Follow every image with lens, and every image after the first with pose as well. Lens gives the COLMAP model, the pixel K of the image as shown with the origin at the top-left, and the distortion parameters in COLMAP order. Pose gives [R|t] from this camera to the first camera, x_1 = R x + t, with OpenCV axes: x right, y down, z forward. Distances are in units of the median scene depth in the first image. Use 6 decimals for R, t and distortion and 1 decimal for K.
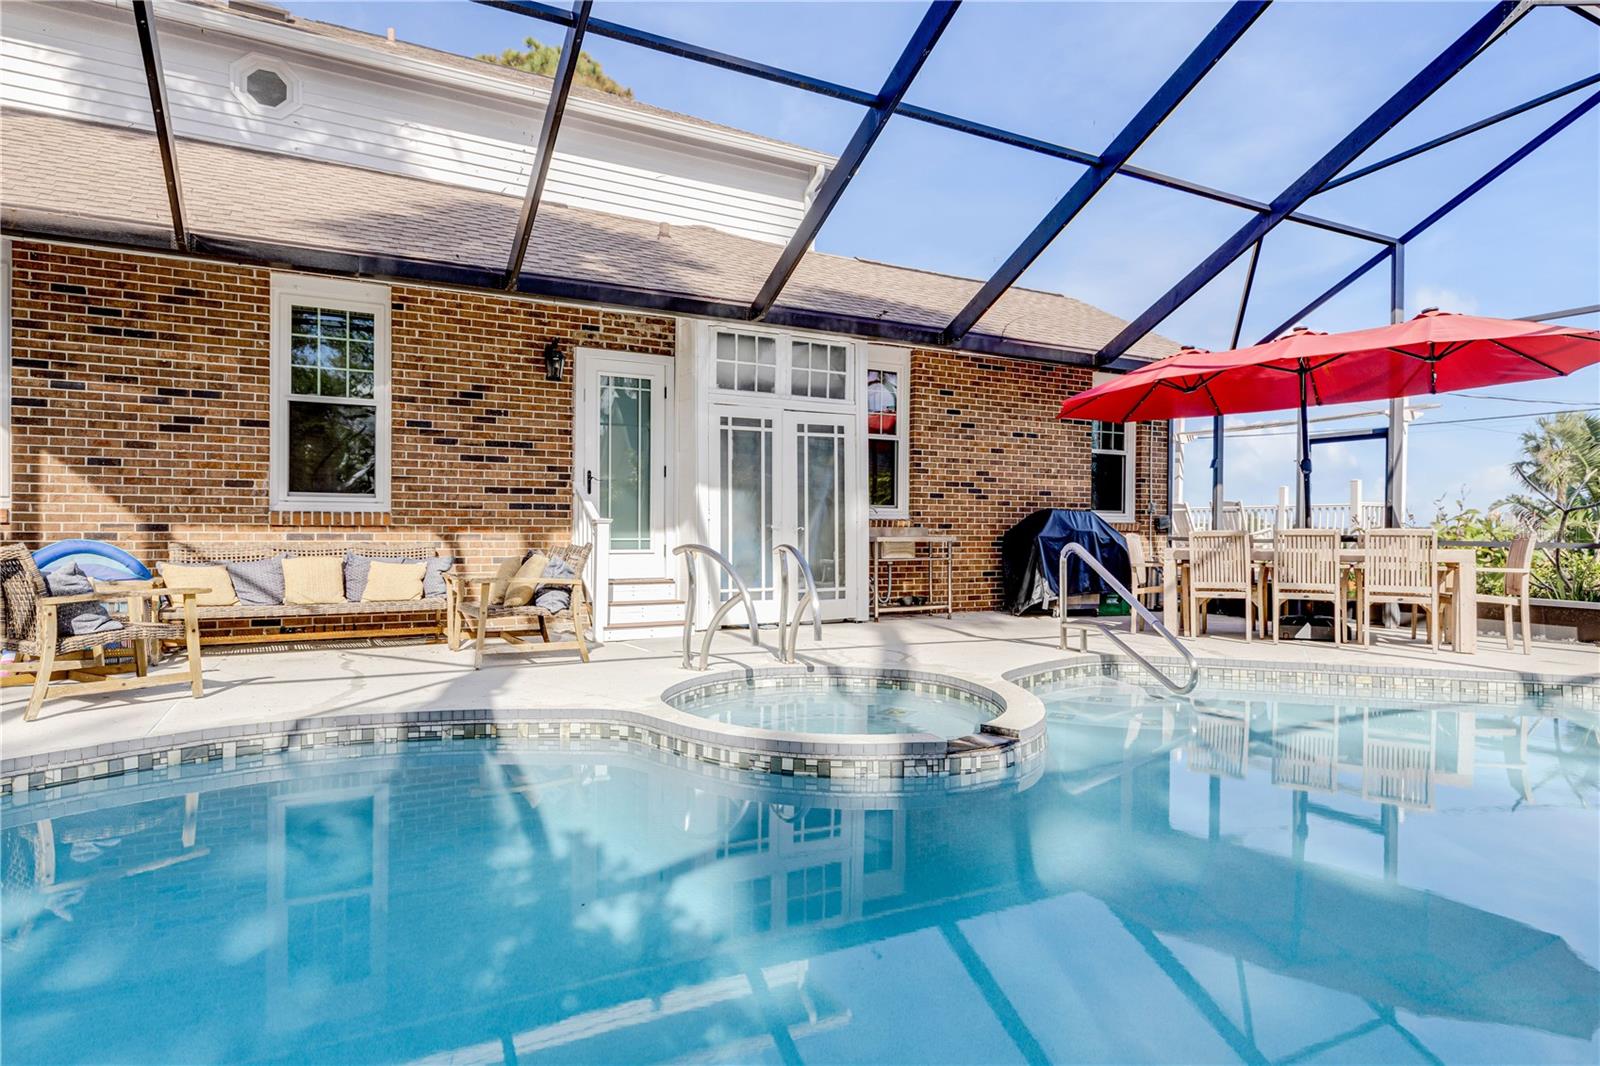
lens RADIAL K [[917.5, 0, 804.1], [0, 917.5, 535.1], [0, 0, 1]] dist [0.005250, -0.002351]
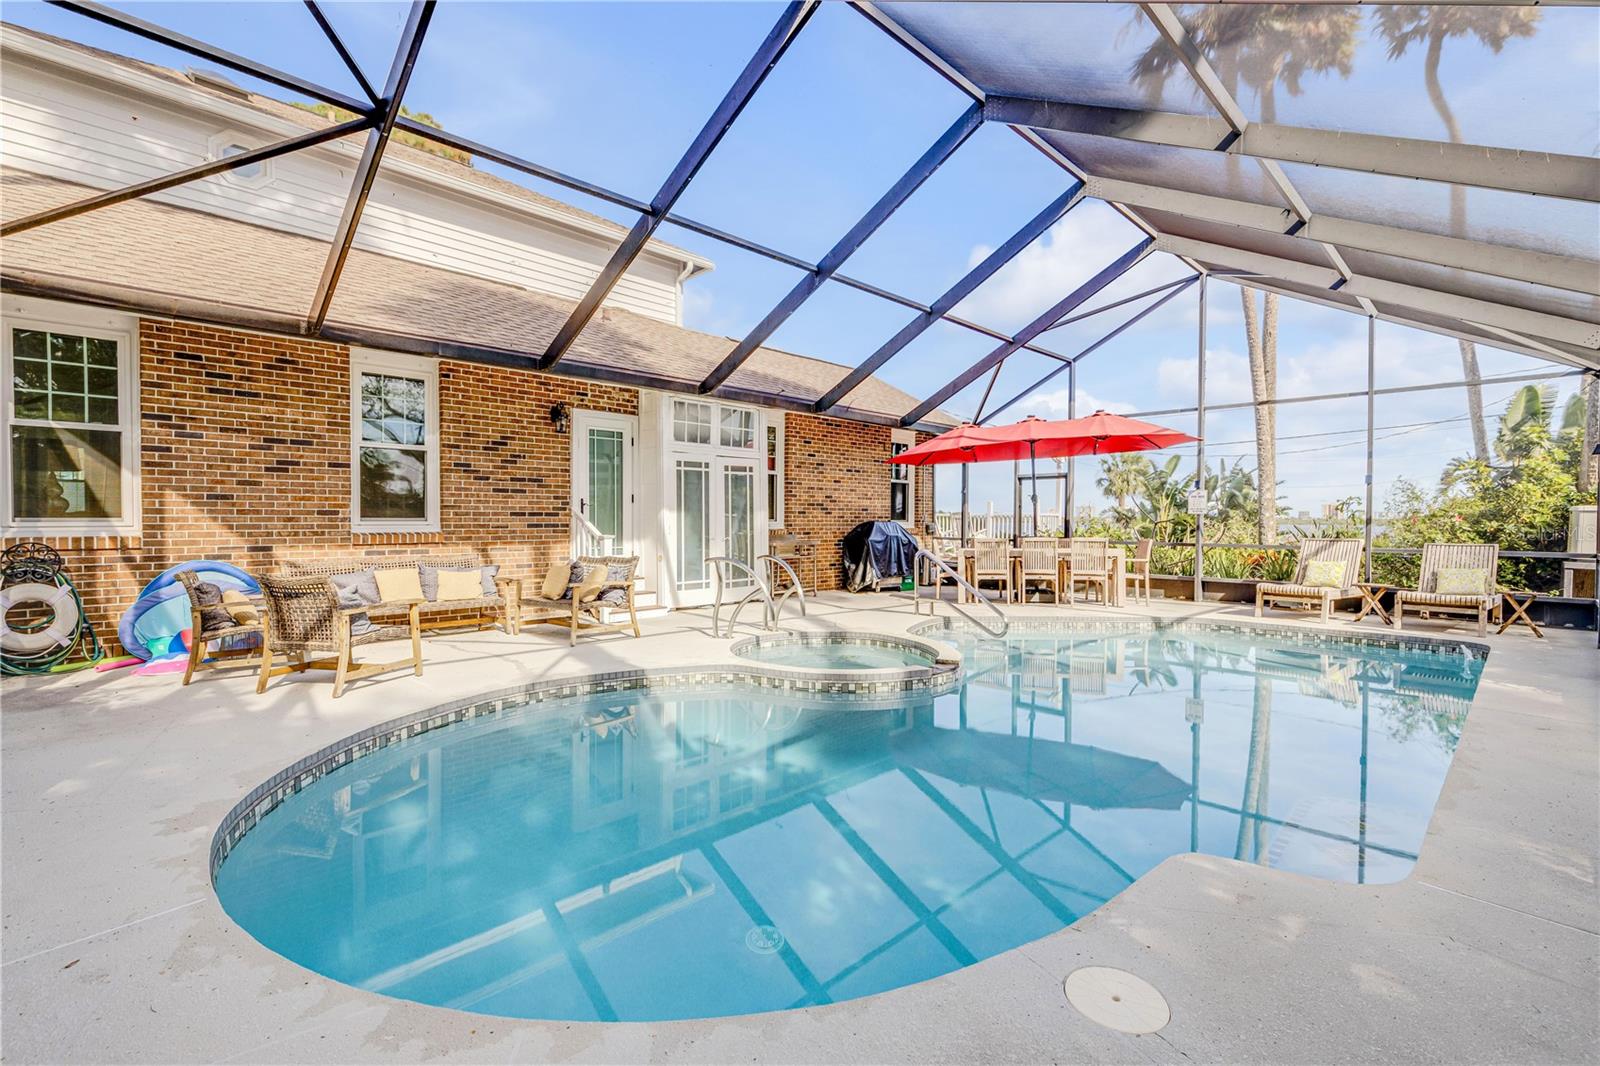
lens RADIAL K [[742.7, 0, 812.3], [0, 742.7, 534.4], [0, 0, 1]] dist [0.004907, 0.000530]
pose [[0.952369, -0.009945, 0.304787, -0.262729], [0.005483, 0.999865, 0.015492, -0.034549], [-0.304900, -0.013083, 0.952295, -0.172218]]
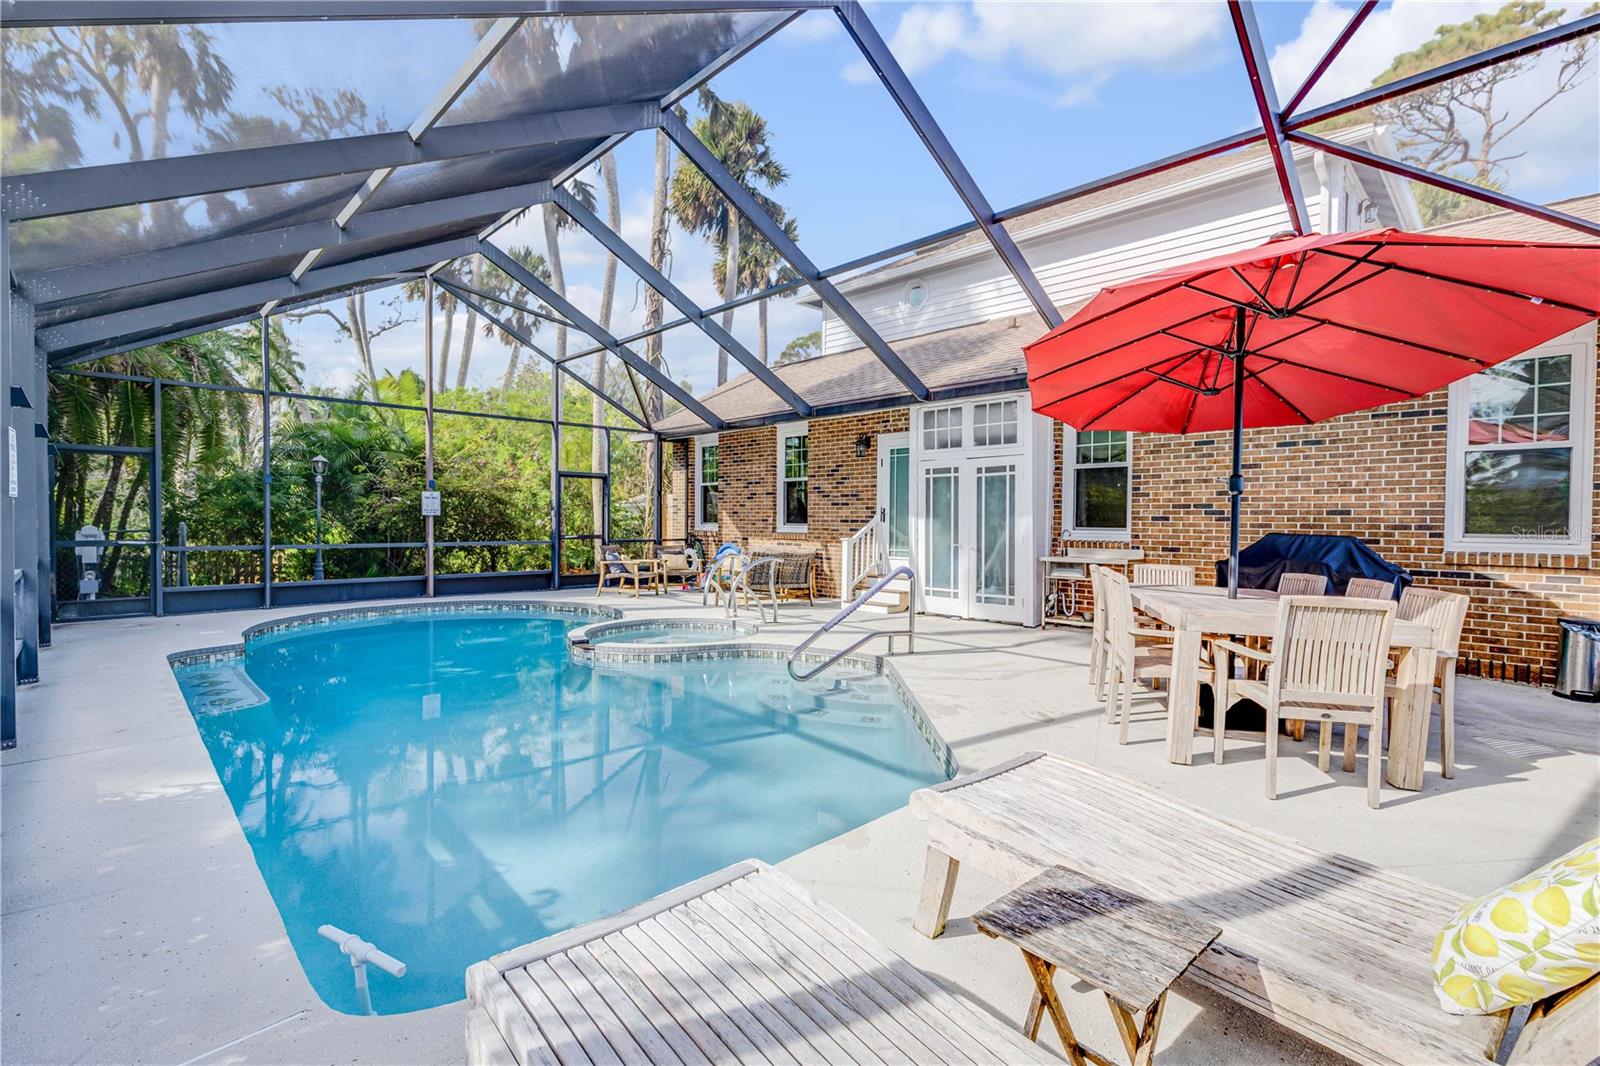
lens RADIAL K [[720.9, 0, 805.6], [0, 720.9, 524.5], [0, 0, 1]] dist [0.001784, 0.000011]
pose [[0.278581, -0.002485, -0.960409, 1.038688], [-0.019035, 0.999786, -0.008108, -0.029793], [0.960224, 0.020541, 0.278474, 0.540275]]
